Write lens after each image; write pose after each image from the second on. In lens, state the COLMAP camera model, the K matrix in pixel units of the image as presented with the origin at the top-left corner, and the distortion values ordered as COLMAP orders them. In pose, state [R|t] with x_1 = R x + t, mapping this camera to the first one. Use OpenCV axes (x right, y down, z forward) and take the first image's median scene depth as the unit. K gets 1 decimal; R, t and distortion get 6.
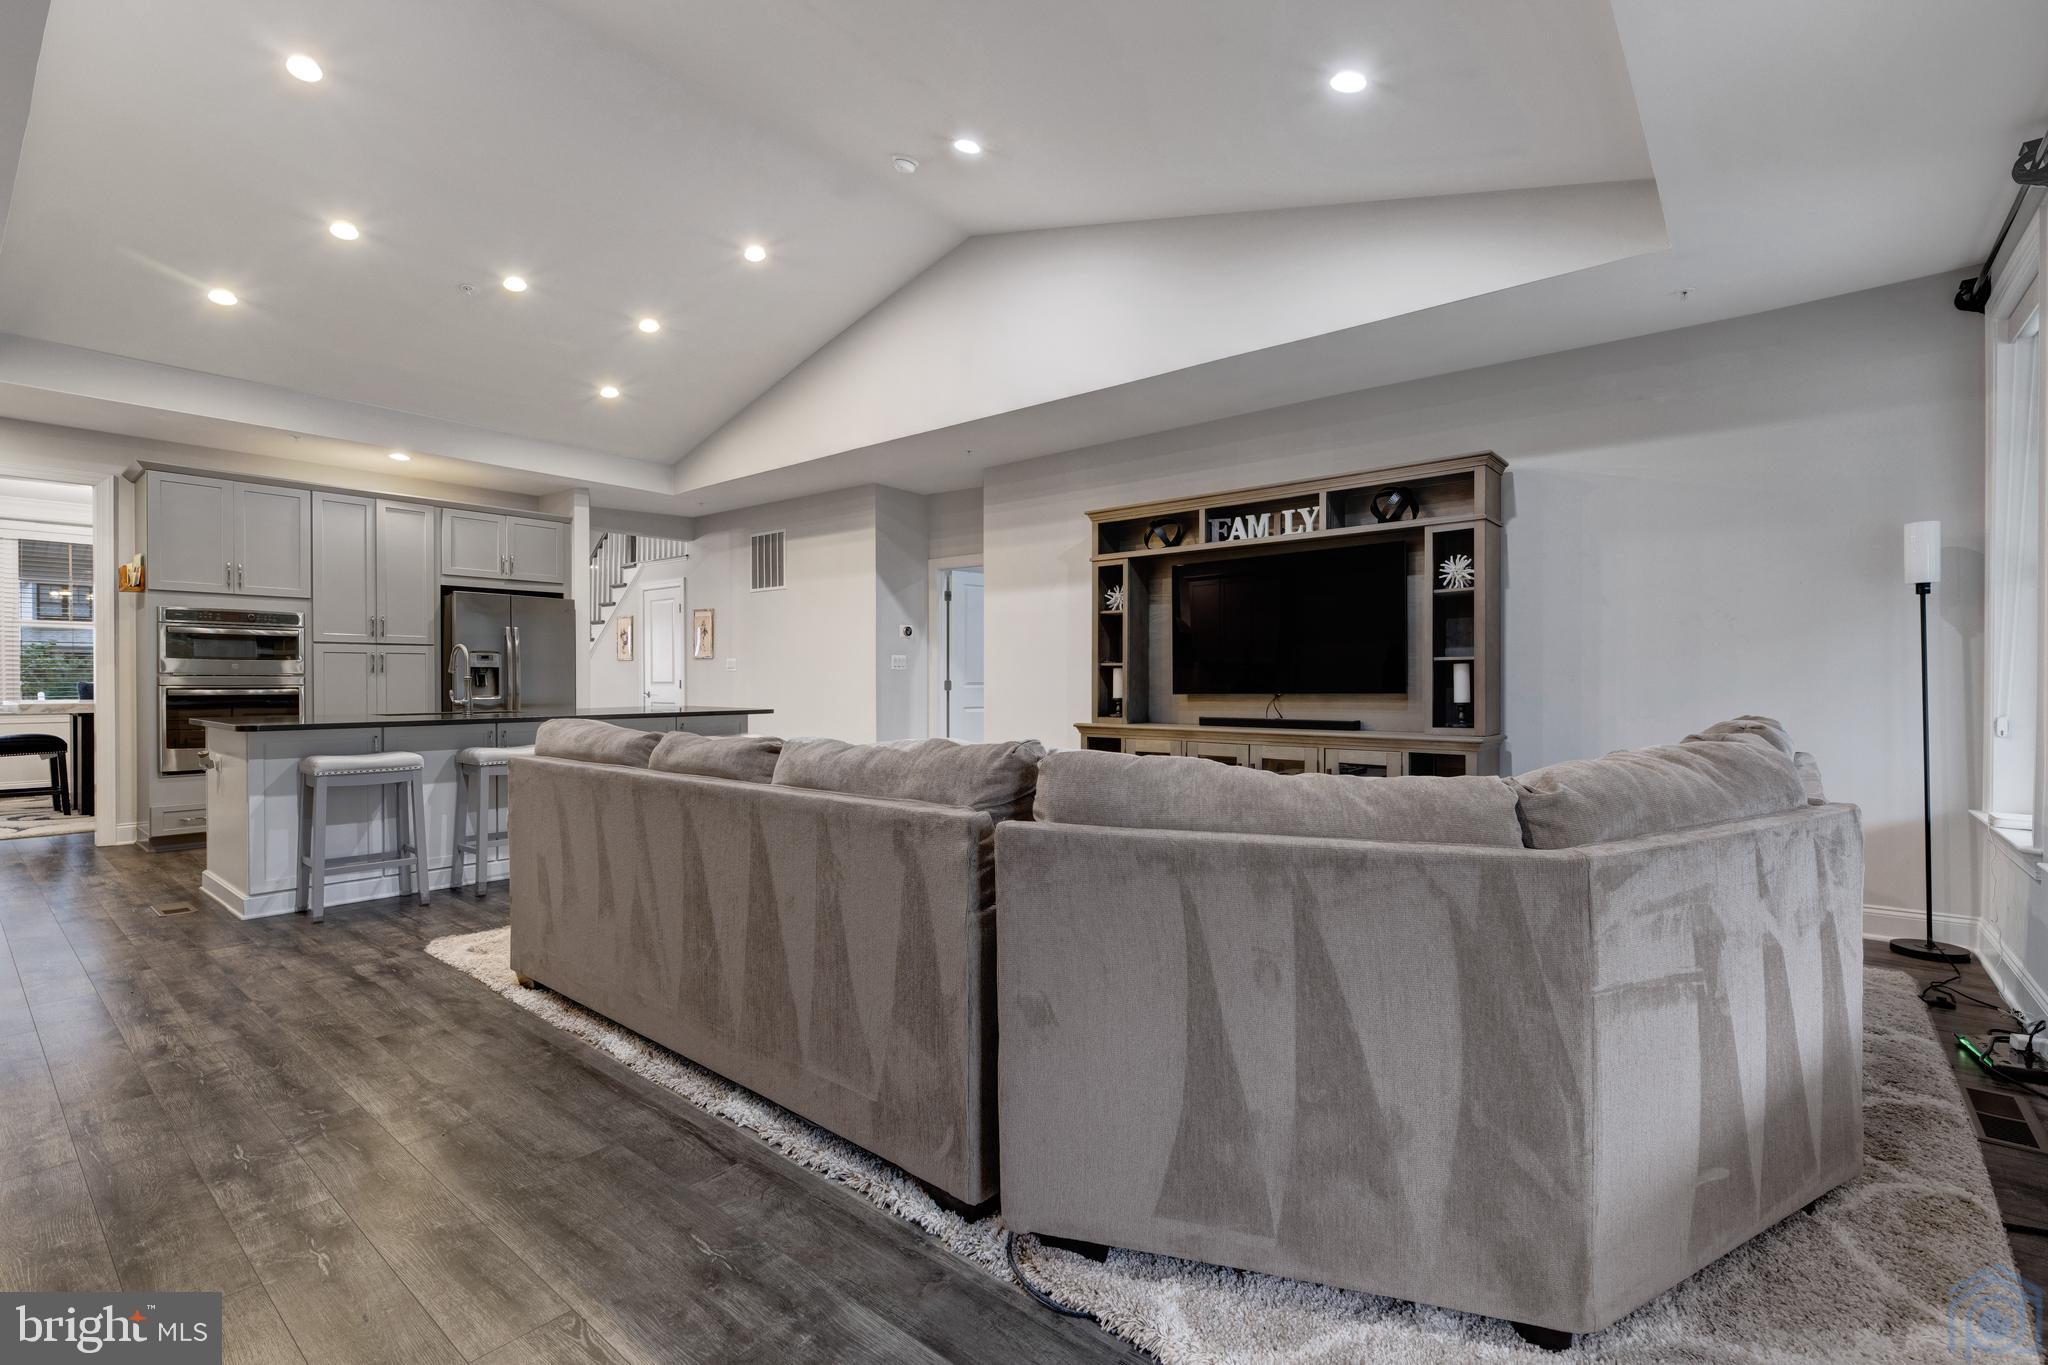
lens RADIAL K [[913.7, 0, 1024.7], [0, 913.7, 691.9], [0, 0, 1]] dist [0.000400, -0.001508]
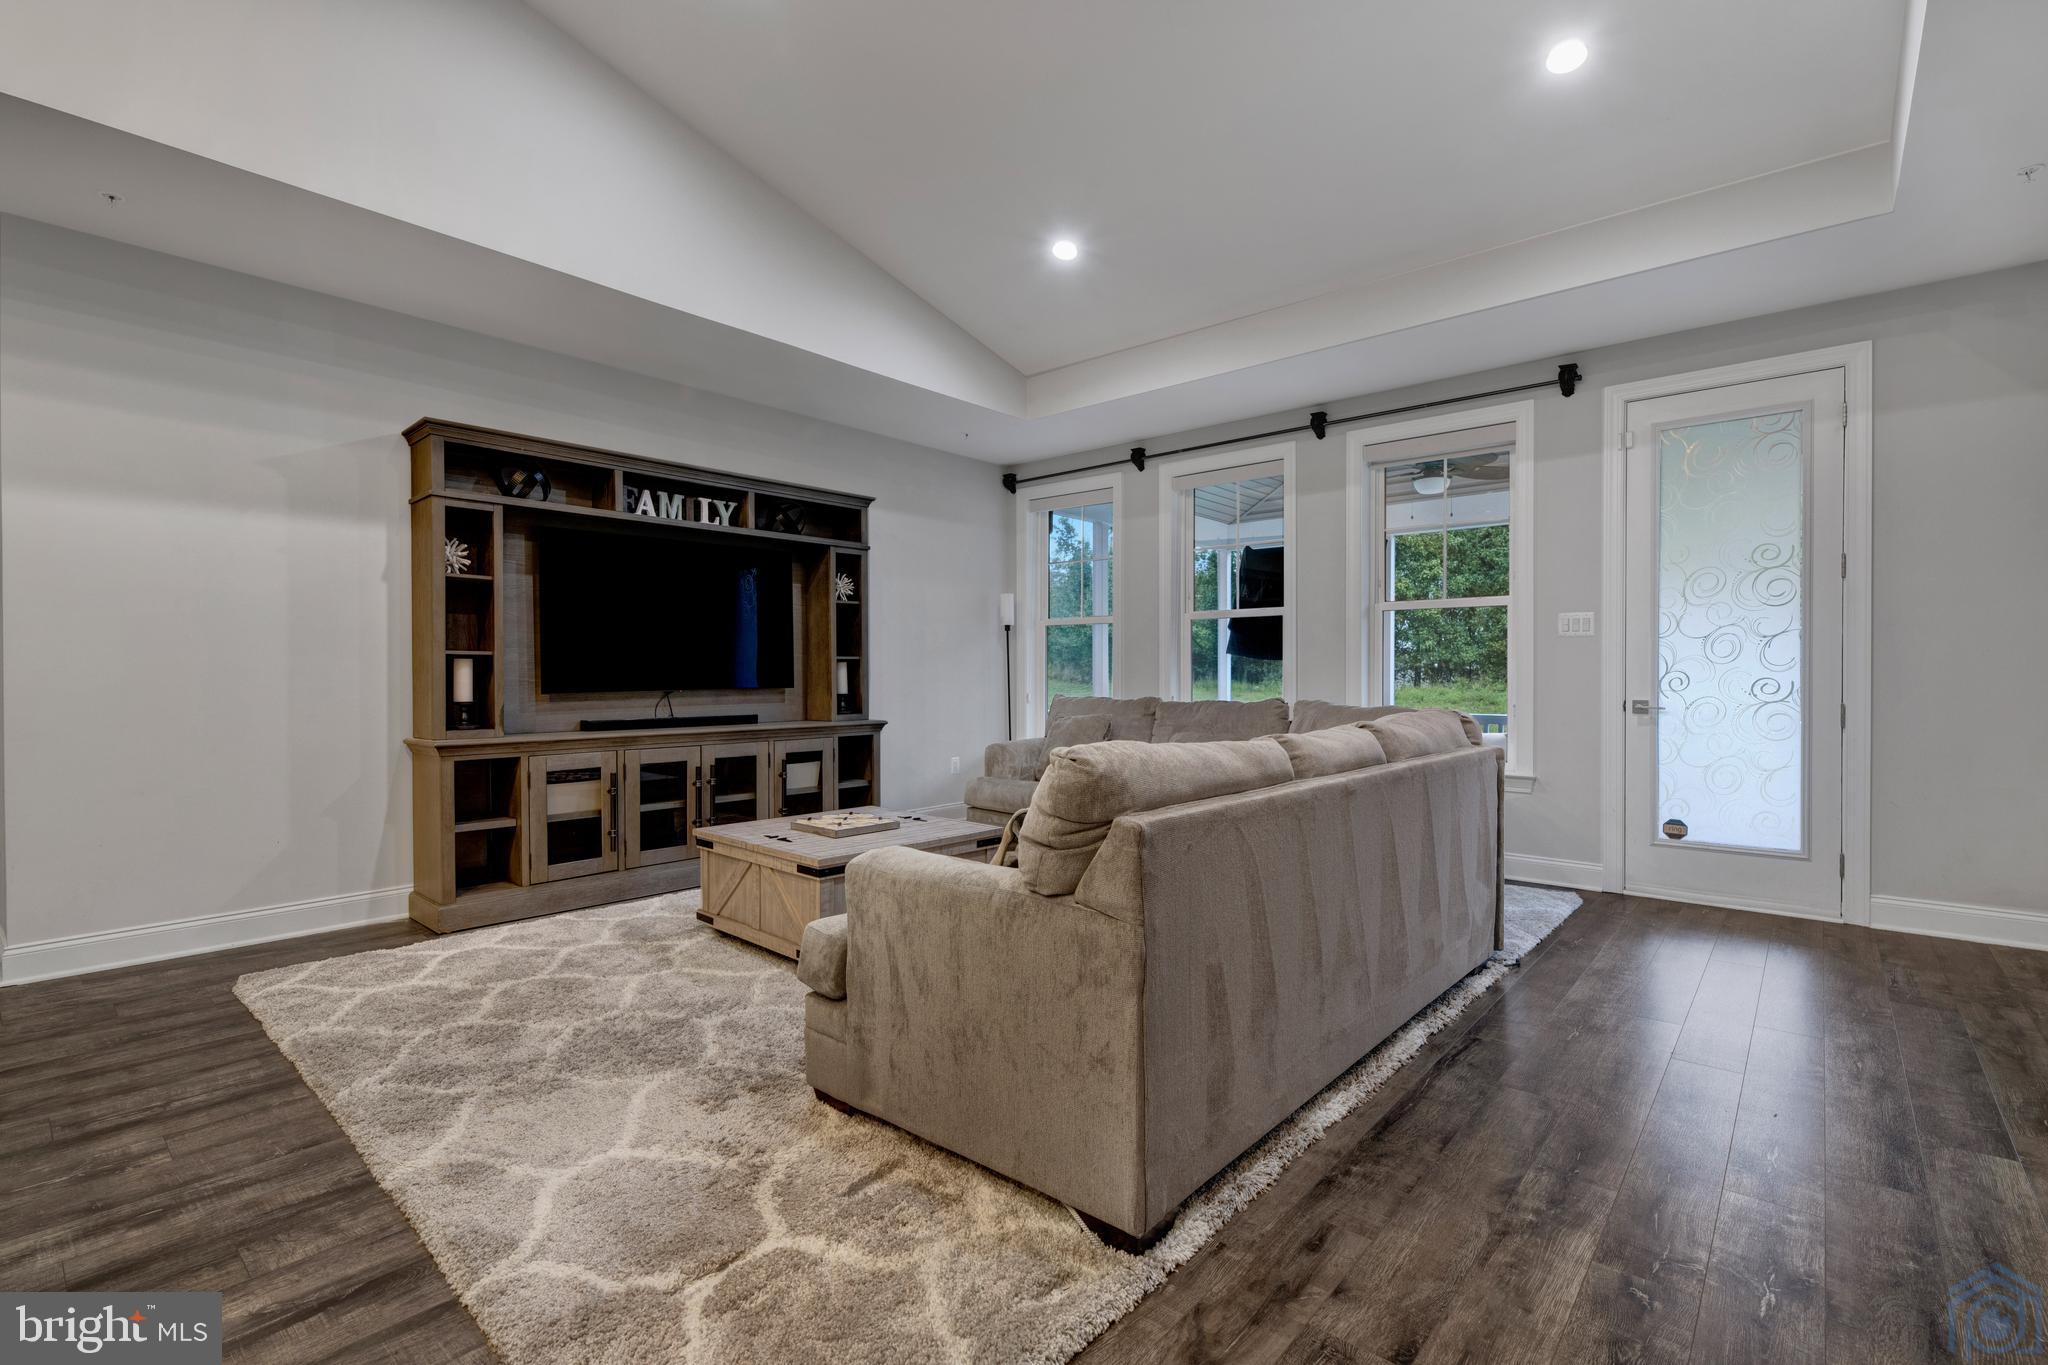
lens RADIAL K [[913.7, 0, 1018.5], [0, 913.7, 683.9], [0, 0, 1]] dist [0.000400, -0.001508]
pose [[0.029560, -0.008063, 0.999530, -0.666609], [0.013482, 0.999880, 0.007667, -0.007301], [-0.999472, 0.013249, 0.029665, 0.651060]]
